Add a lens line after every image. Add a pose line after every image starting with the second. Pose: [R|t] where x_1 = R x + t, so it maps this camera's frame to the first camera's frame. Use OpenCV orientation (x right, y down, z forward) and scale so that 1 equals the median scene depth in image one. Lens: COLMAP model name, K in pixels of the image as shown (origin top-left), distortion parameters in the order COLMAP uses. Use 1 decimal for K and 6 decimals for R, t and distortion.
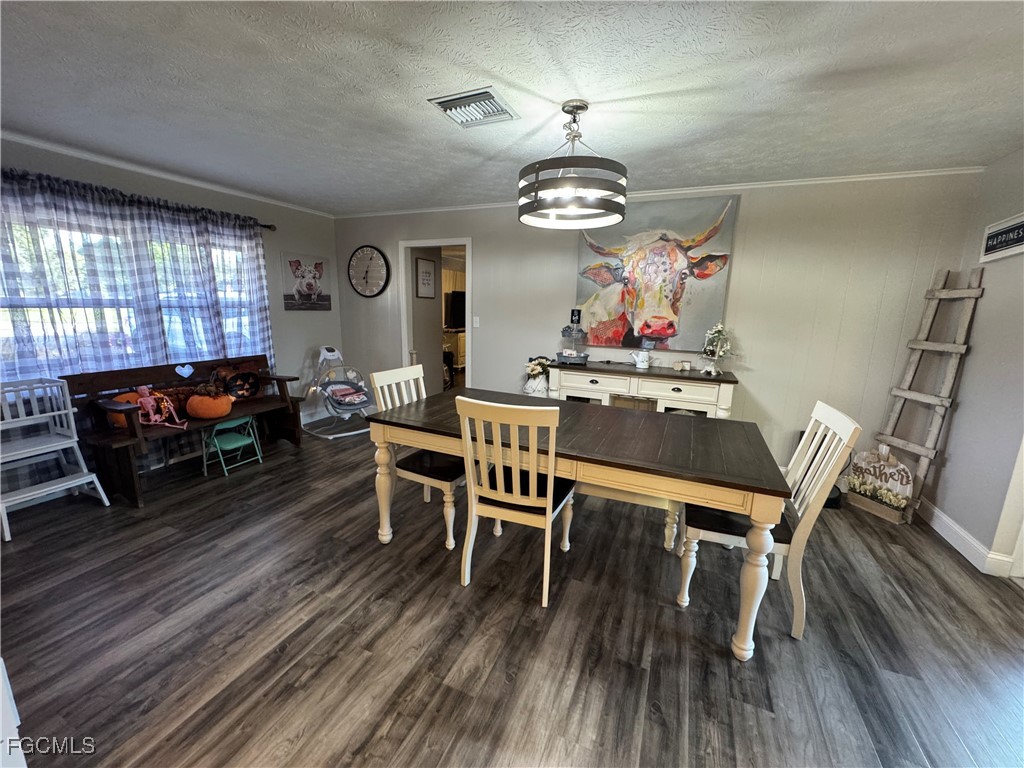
lens RADIAL K [[407.9, 0, 512.0], [0, 407.9, 384.0], [0, 0, 1]] dist [-0.001061, -0.000502]
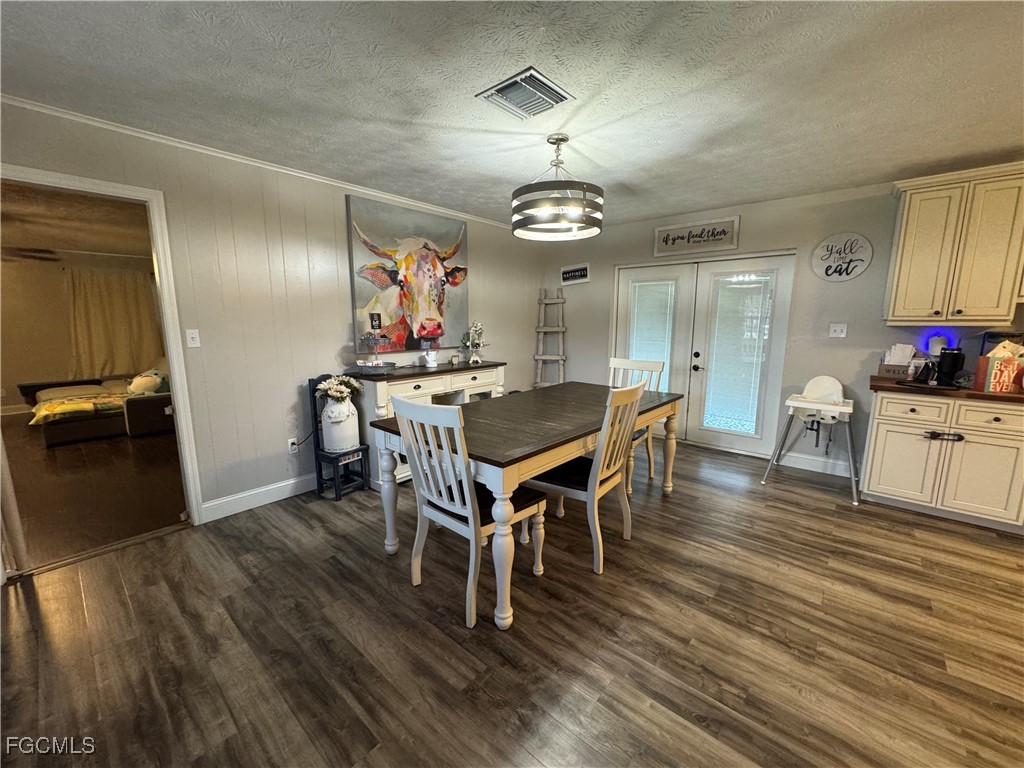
lens RADIAL K [[407.9, 0, 512.0], [0, 407.9, 384.0], [0, 0, 1]] dist [-0.001061, -0.000502]
pose [[0.300717, -0.175837, 0.937364, -0.793525], [0.193073, 0.973730, 0.120719, -0.107653], [-0.933966, 0.144677, 0.326766, 0.591506]]
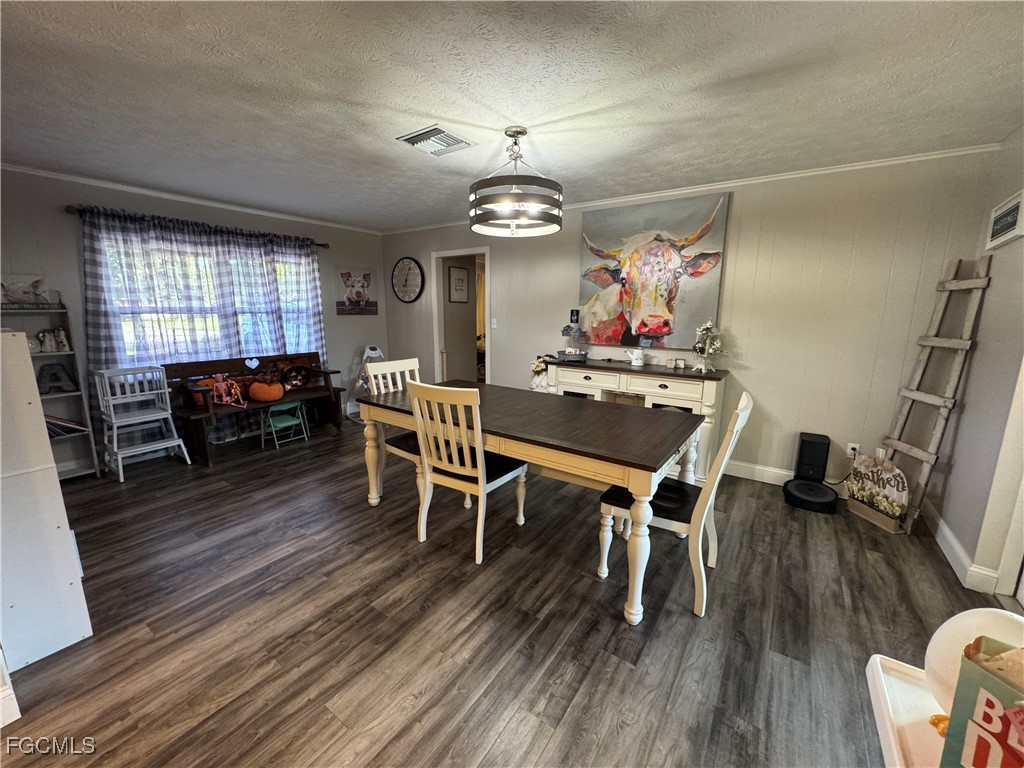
lens RADIAL K [[407.9, 0, 512.0], [0, 407.9, 384.0], [0, 0, 1]] dist [-0.001061, -0.000502]
pose [[0.980519, 0.019605, -0.195445, 0.269770], [-0.022178, 0.999694, -0.010988, 0.032362], [0.195169, 0.015108, 0.980653, -0.085311]]
